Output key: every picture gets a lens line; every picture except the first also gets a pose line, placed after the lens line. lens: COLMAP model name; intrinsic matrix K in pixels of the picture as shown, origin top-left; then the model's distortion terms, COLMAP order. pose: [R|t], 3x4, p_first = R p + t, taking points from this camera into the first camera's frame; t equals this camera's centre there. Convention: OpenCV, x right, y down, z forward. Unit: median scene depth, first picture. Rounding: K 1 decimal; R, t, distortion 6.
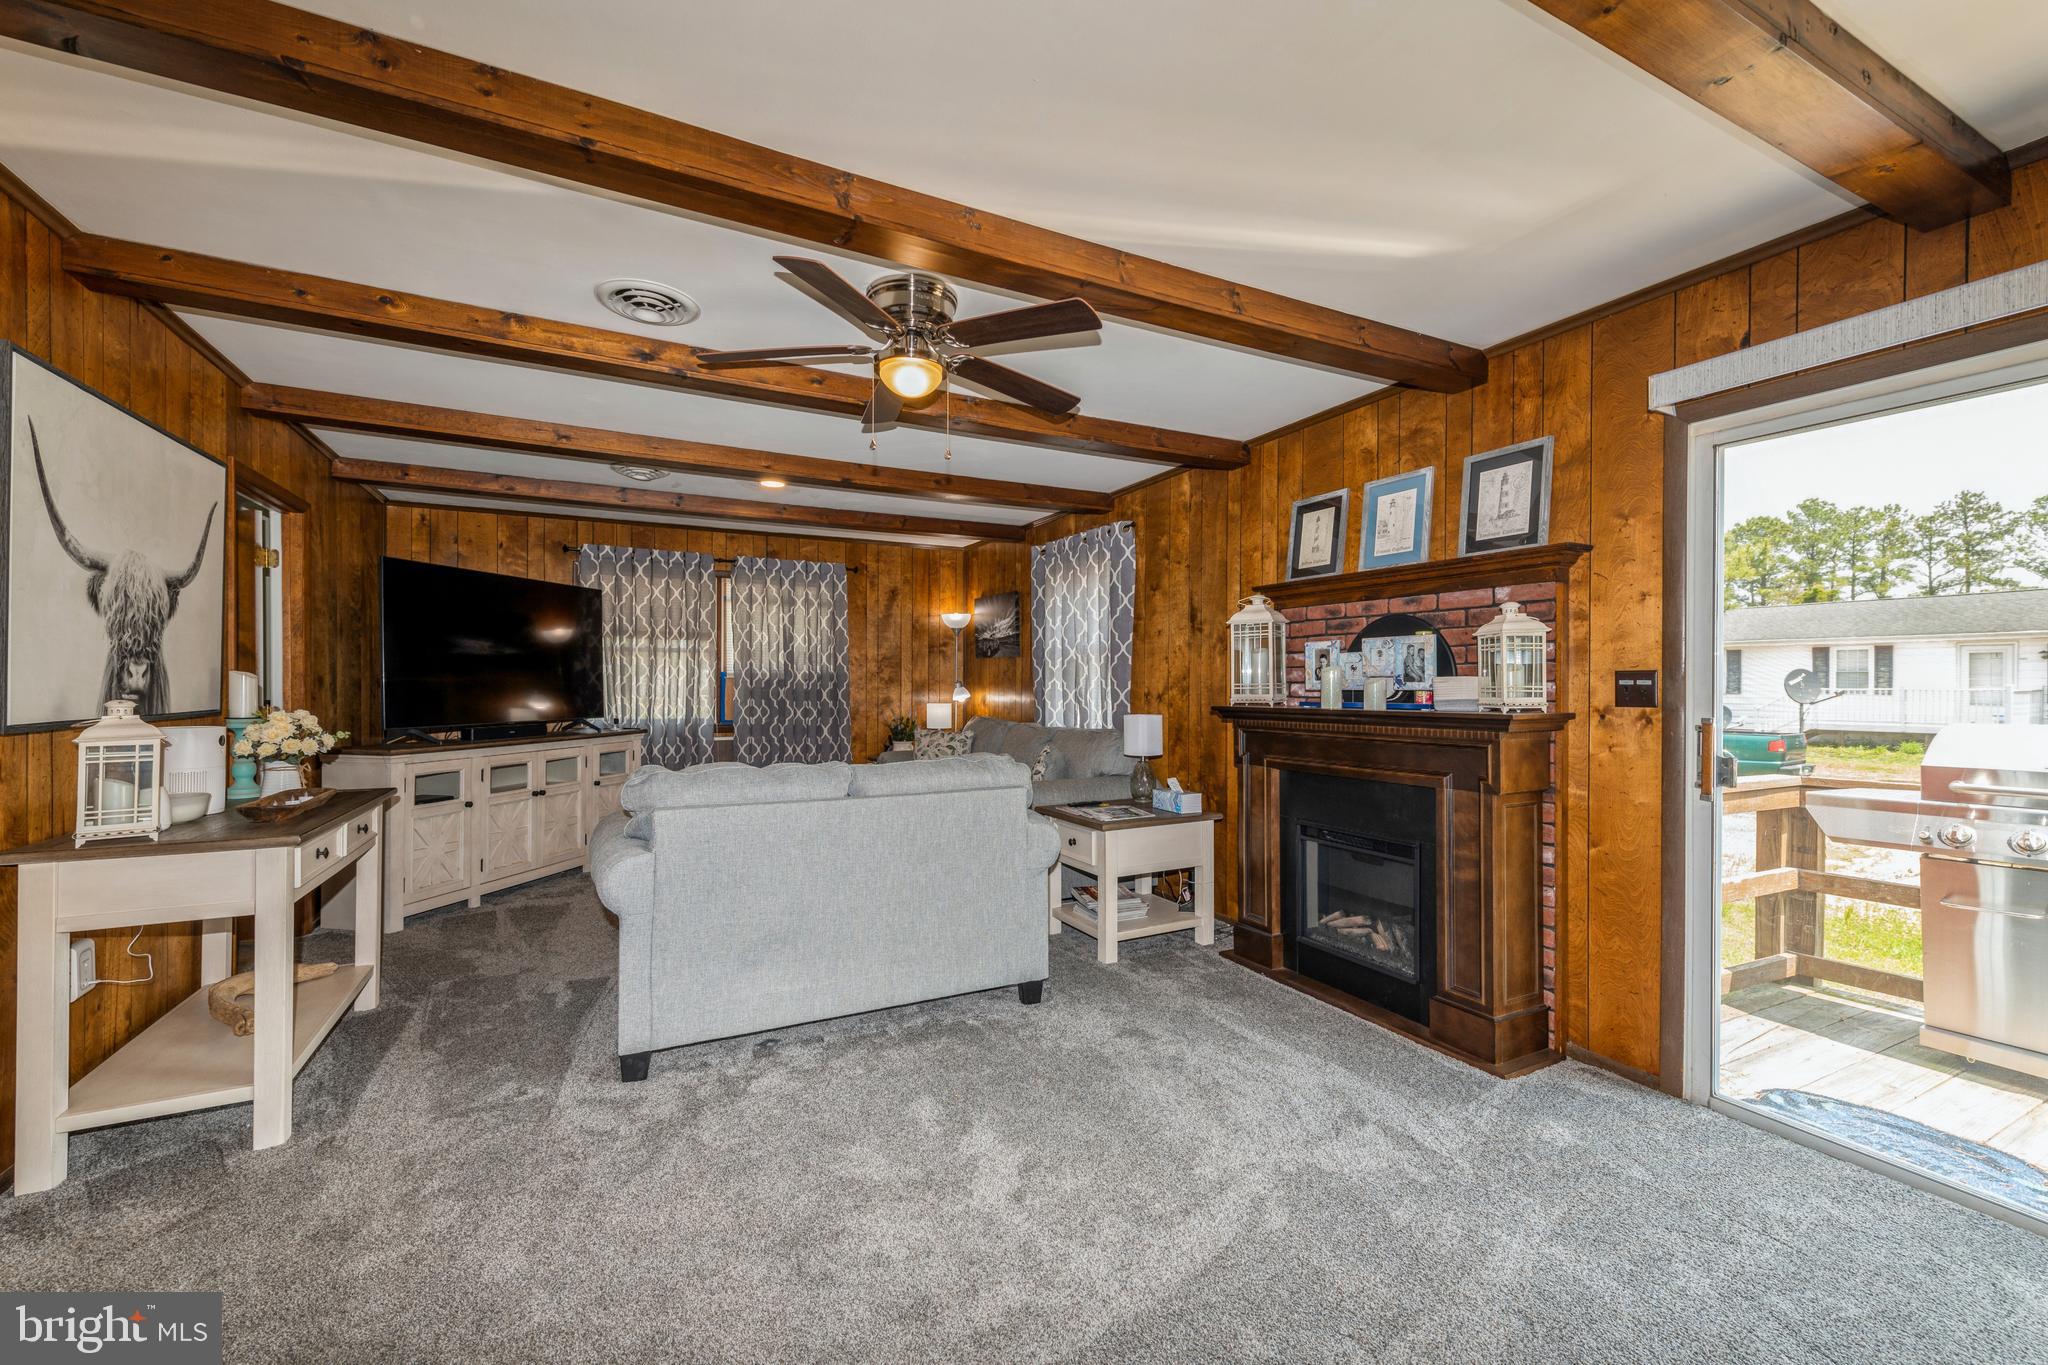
lens RADIAL K [[809.8, 0, 1018.3], [0, 809.8, 687.1], [0, 0, 1]] dist [0.013753, -0.003948]
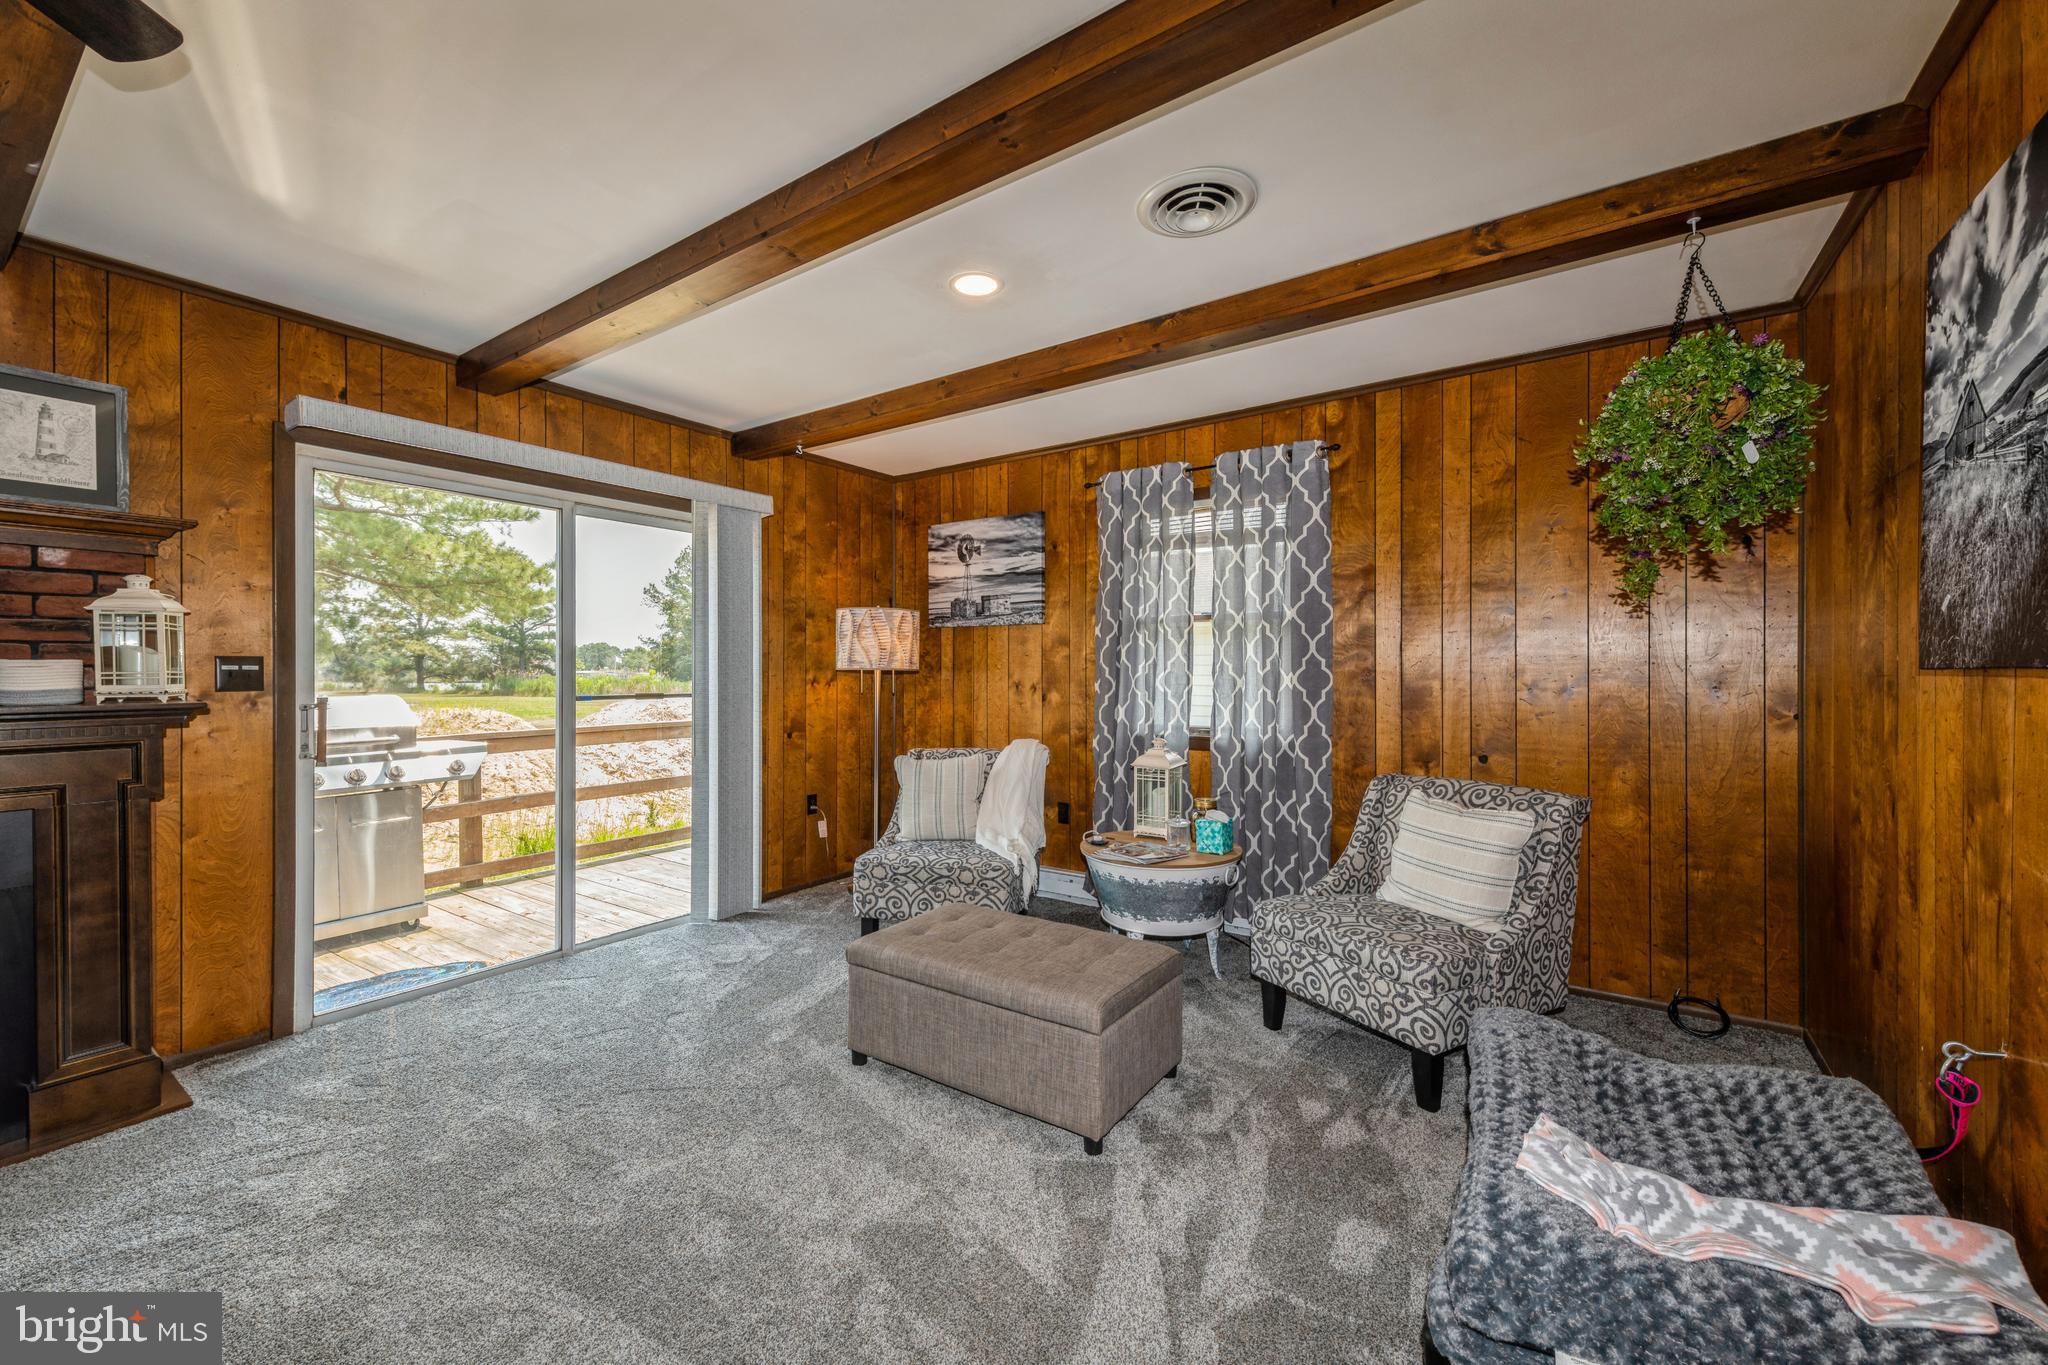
lens RADIAL K [[809.8, 0, 1006.8], [0, 809.8, 676.4], [0, 0, 1]] dist [0.013753, -0.003948]
pose [[-0.457575, -0.009100, 0.889125, -0.264398], [0.003083, 0.999925, 0.011821, -0.001752], [-0.889166, 0.008150, -0.457512, 0.257165]]
